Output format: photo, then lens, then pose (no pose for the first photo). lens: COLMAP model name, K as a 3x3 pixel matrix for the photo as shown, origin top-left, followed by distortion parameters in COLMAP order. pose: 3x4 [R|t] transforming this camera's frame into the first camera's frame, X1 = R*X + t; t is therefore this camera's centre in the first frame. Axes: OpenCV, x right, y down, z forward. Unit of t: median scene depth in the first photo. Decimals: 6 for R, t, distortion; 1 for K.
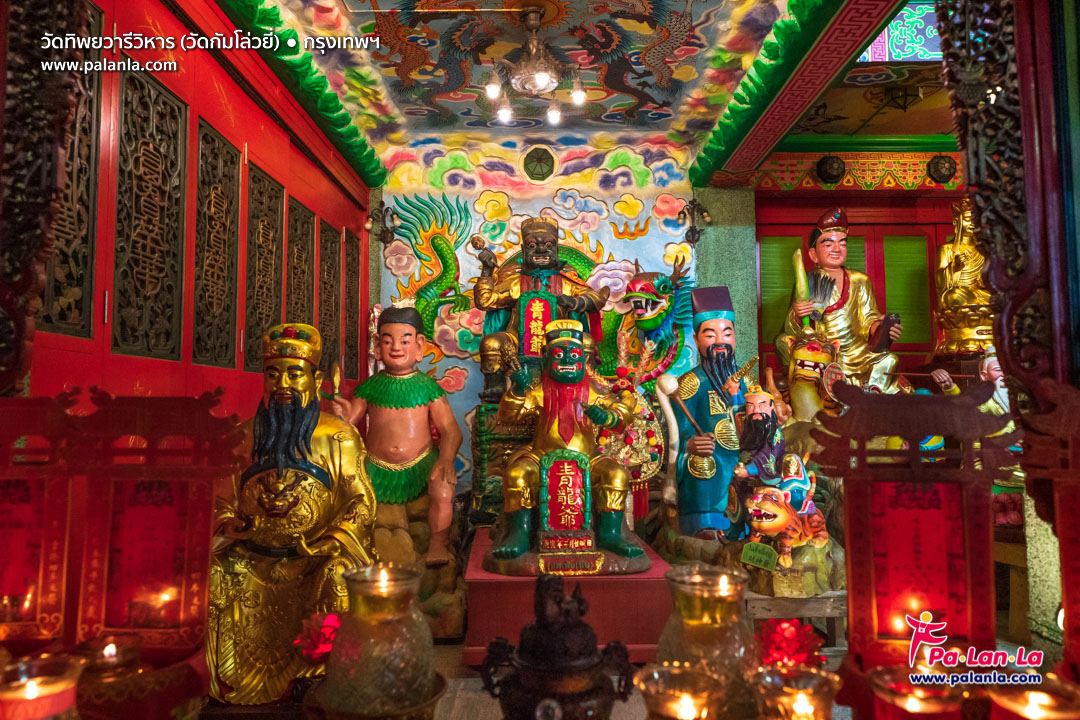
lens RADIAL K [[716.6, 0, 537.3], [0, 716.6, 357.2], [0, 0, 1]] dist [0.006797, -0.001494]
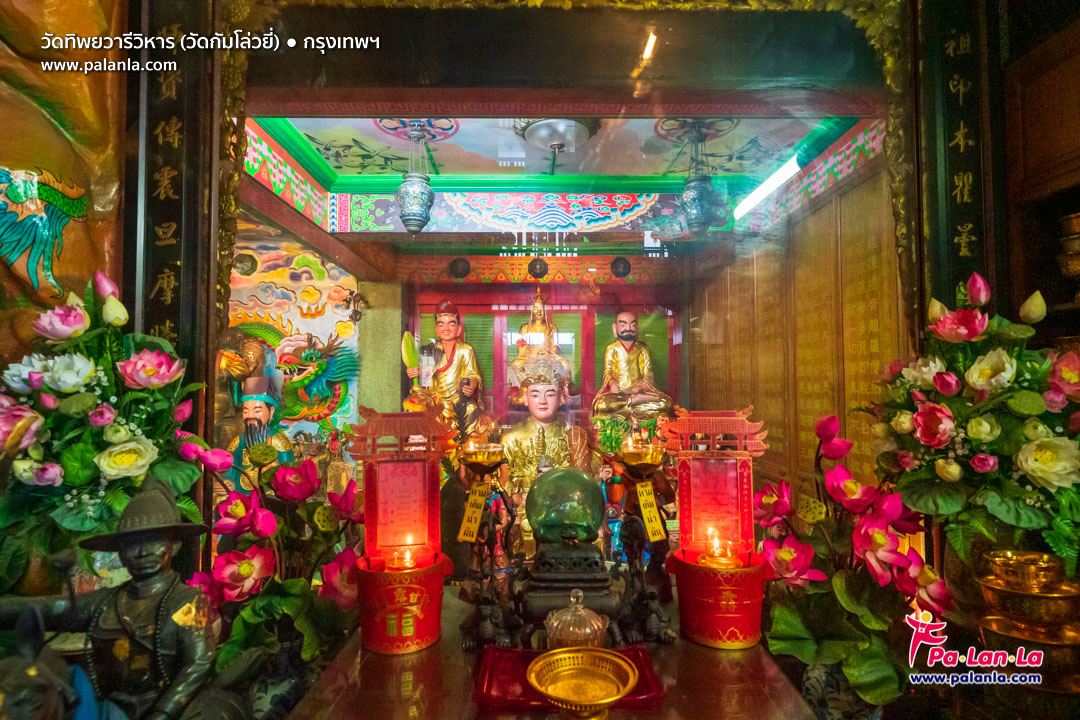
lens RADIAL K [[563.9, 0, 542.1], [0, 563.9, 360.0], [0, 0, 1]] dist [-0.001953, -0.000070]
pose [[0.999272, -0.001157, 0.038123, 0.539988], [0.000044, 0.999574, 0.029174, -0.114931], [-0.038141, -0.029151, 0.998847, -0.126130]]
